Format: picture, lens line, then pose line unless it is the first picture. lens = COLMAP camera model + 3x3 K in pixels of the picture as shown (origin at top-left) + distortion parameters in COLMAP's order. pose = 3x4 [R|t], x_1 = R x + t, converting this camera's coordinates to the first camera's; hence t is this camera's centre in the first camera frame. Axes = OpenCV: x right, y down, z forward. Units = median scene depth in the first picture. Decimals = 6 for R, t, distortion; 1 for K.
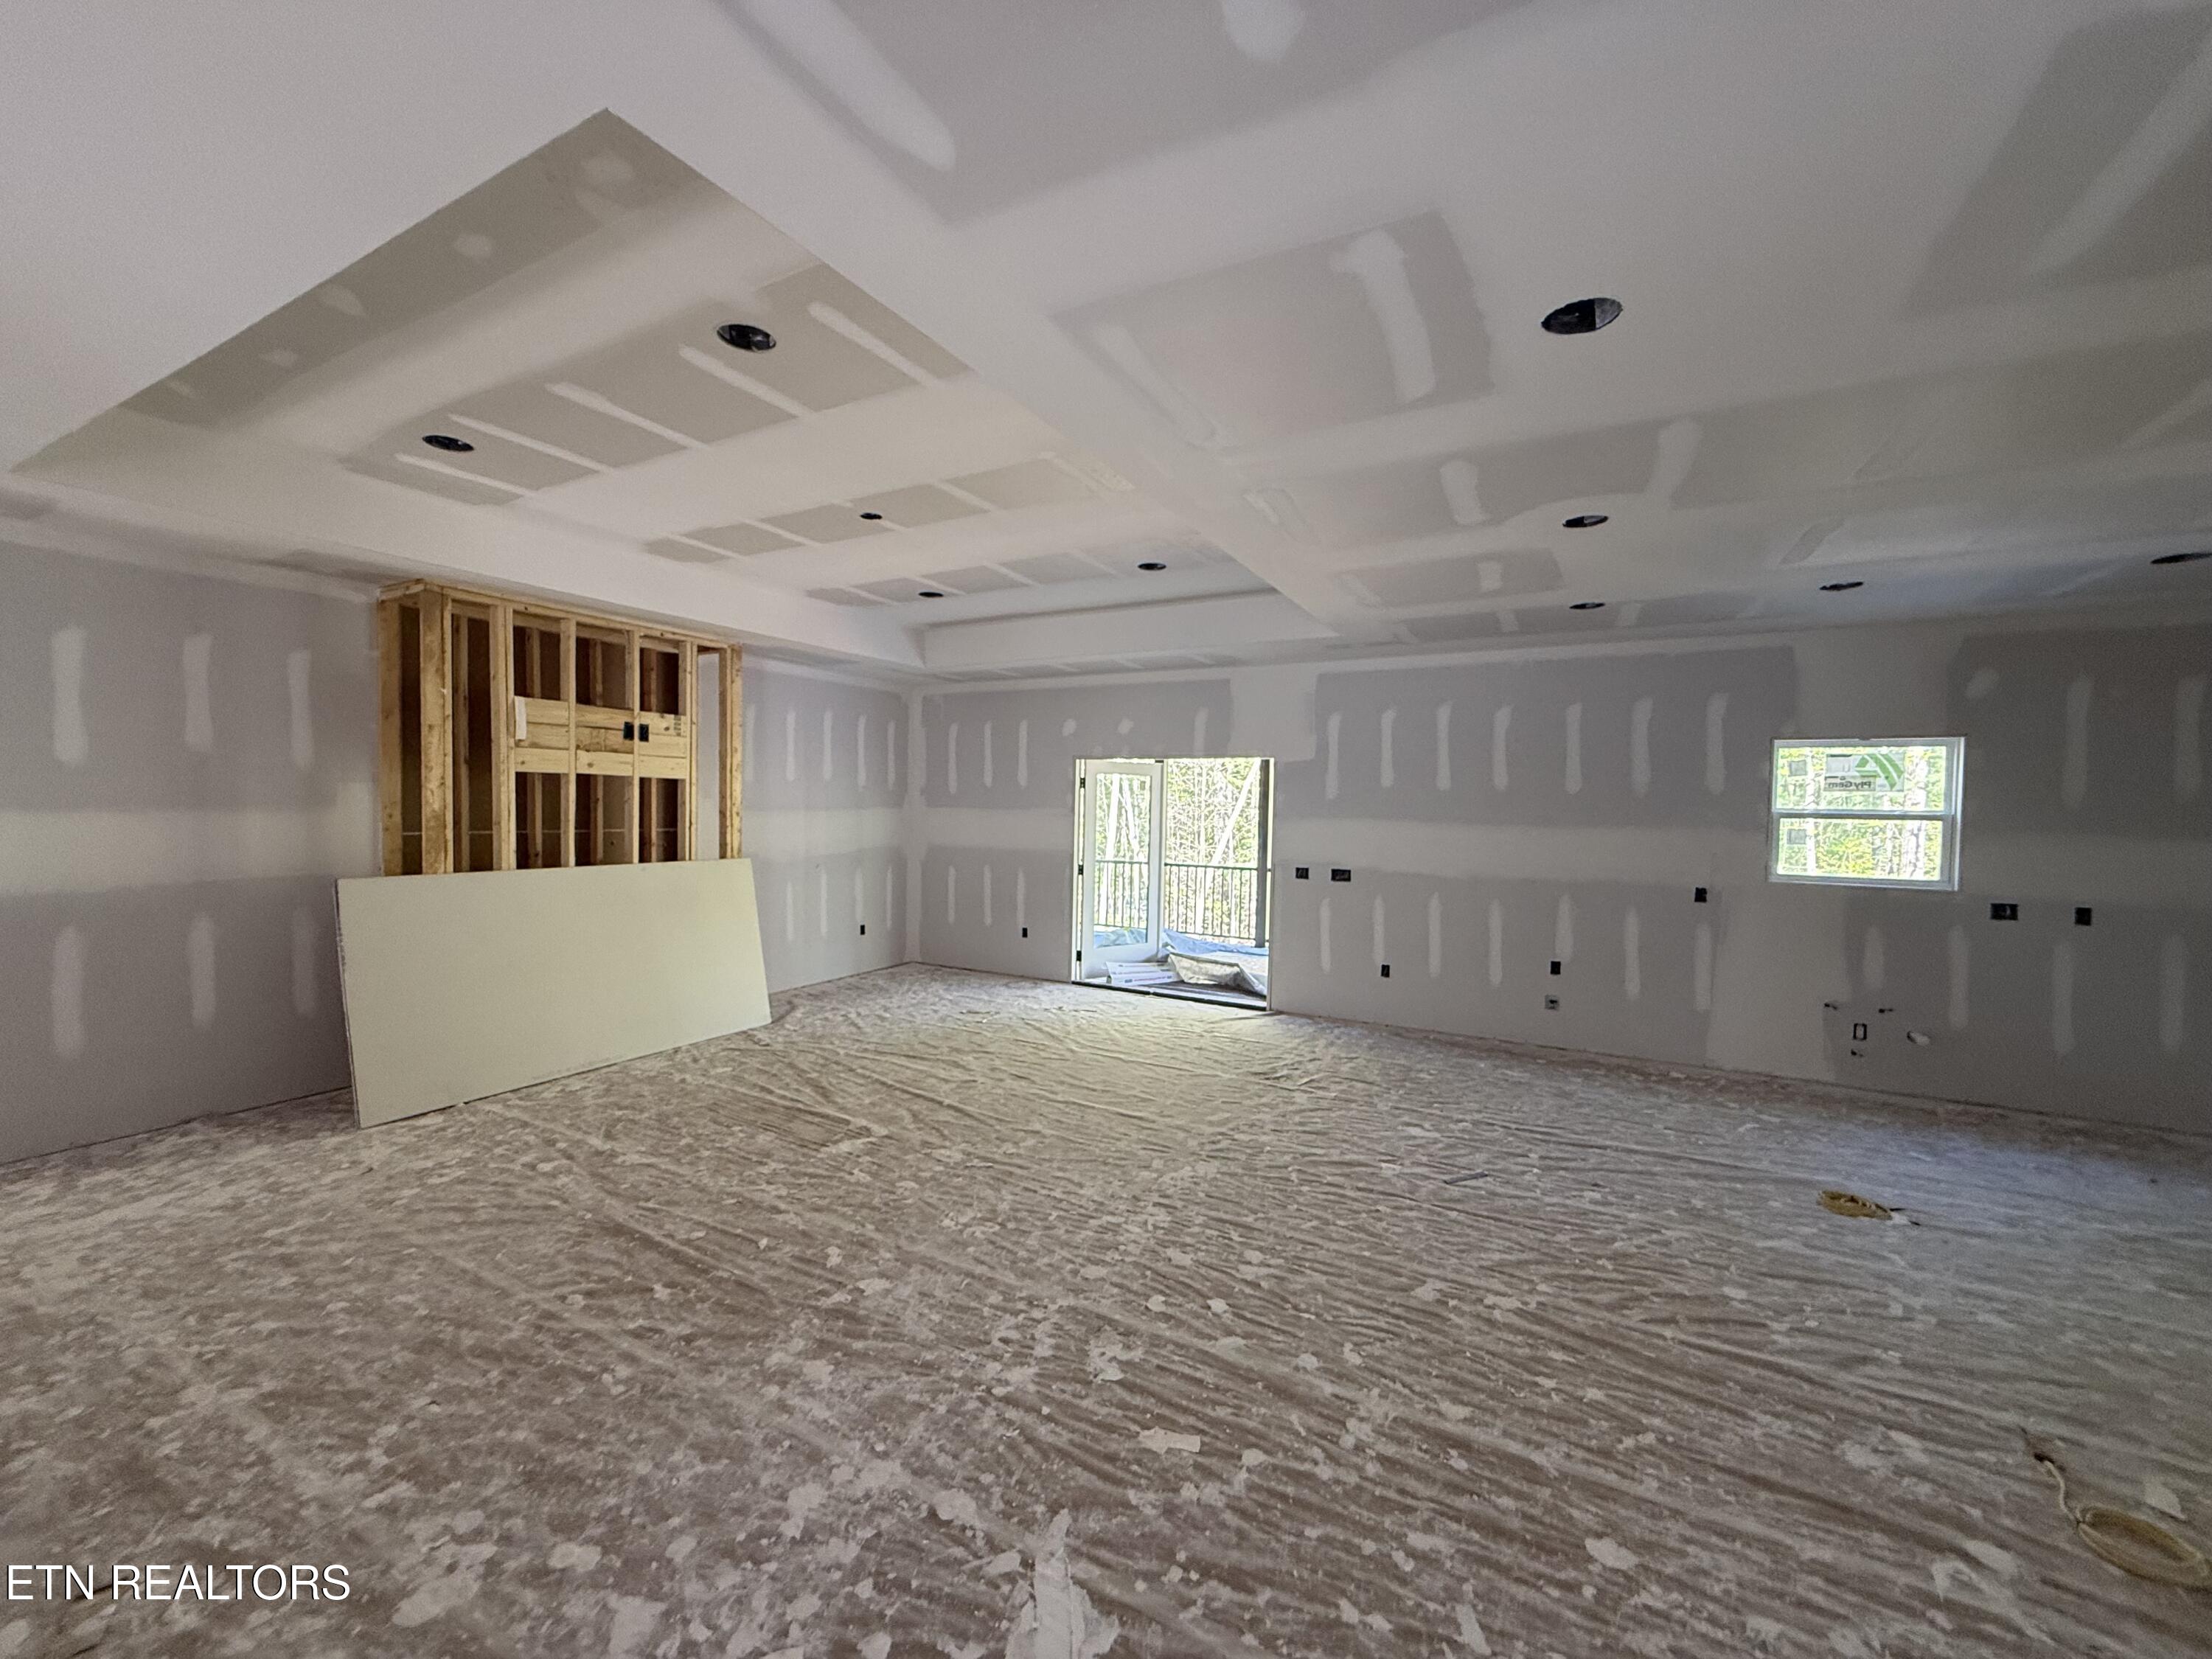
lens RADIAL K [[882.7, 0, 1102.7], [0, 882.7, 831.6], [0, 0, 1]] dist [0.000477, 0.000206]
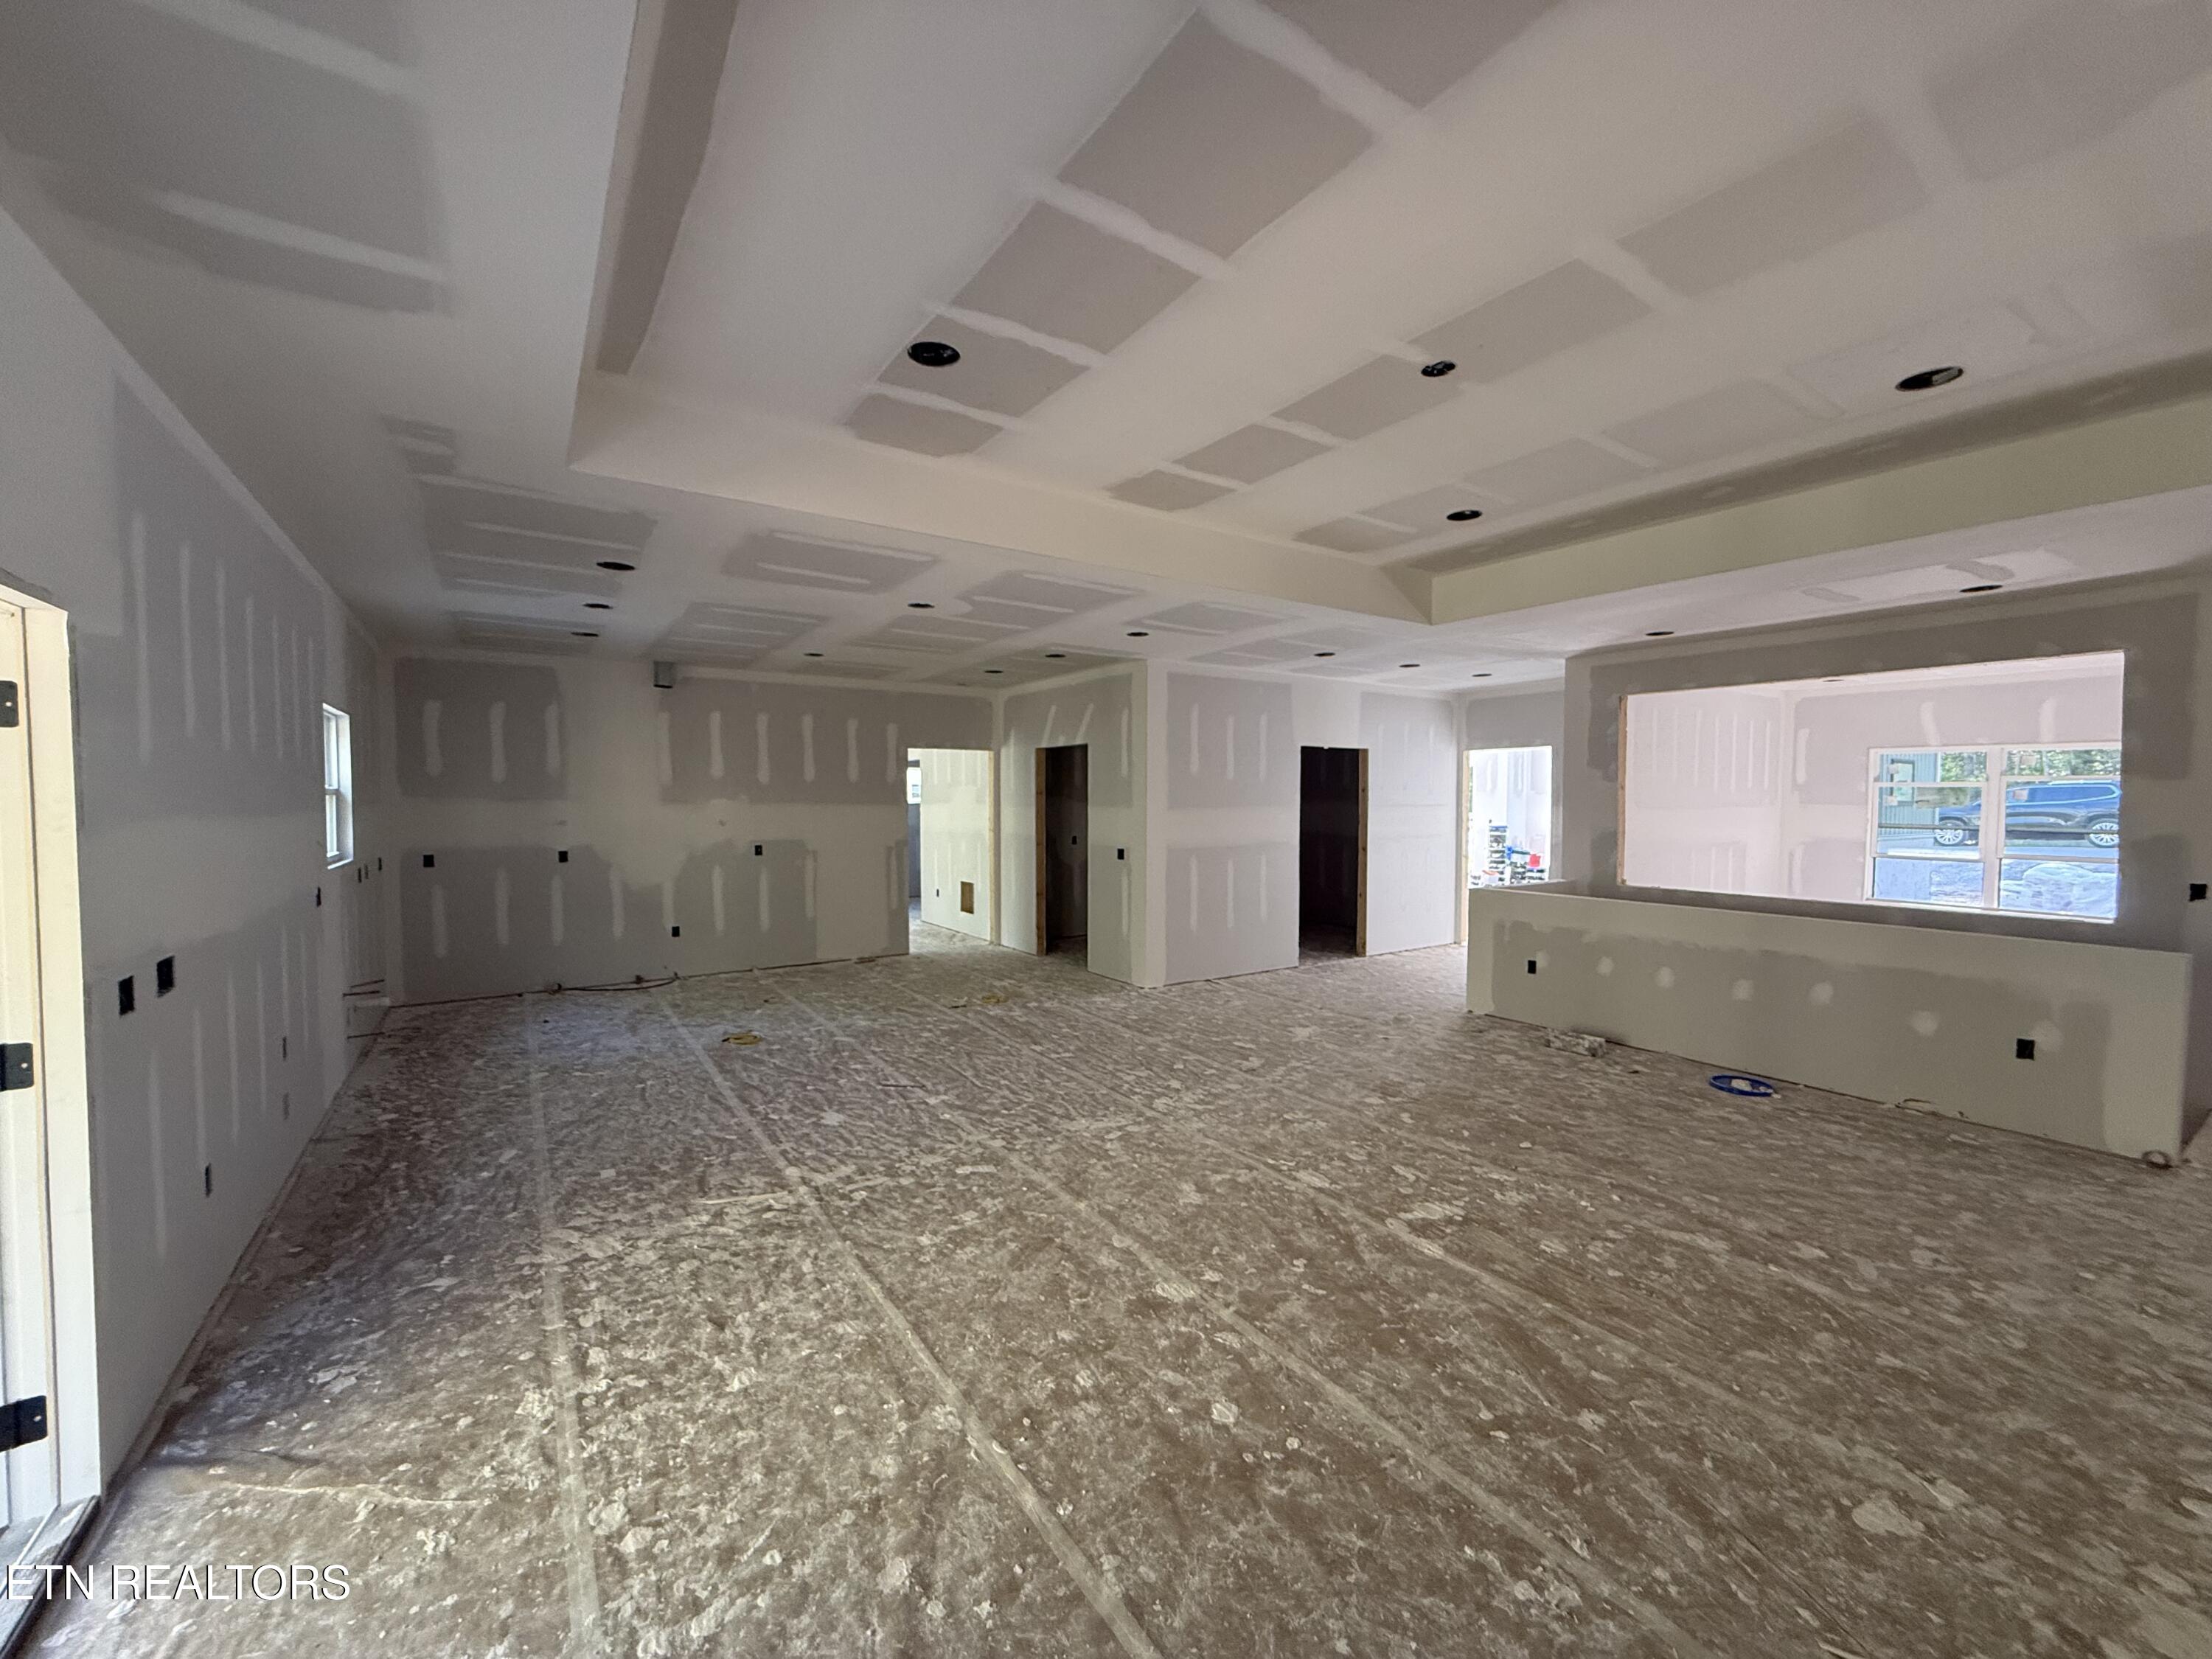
lens RADIAL K [[882.7, 0, 1102.7], [0, 882.7, 831.6], [0, 0, 1]] dist [0.000477, 0.000206]
pose [[-0.890300, -0.037240, 0.453848, -0.345514], [-0.002583, 0.997048, 0.076744, -0.056405], [-0.455366, 0.067153, -0.887768, 1.702311]]
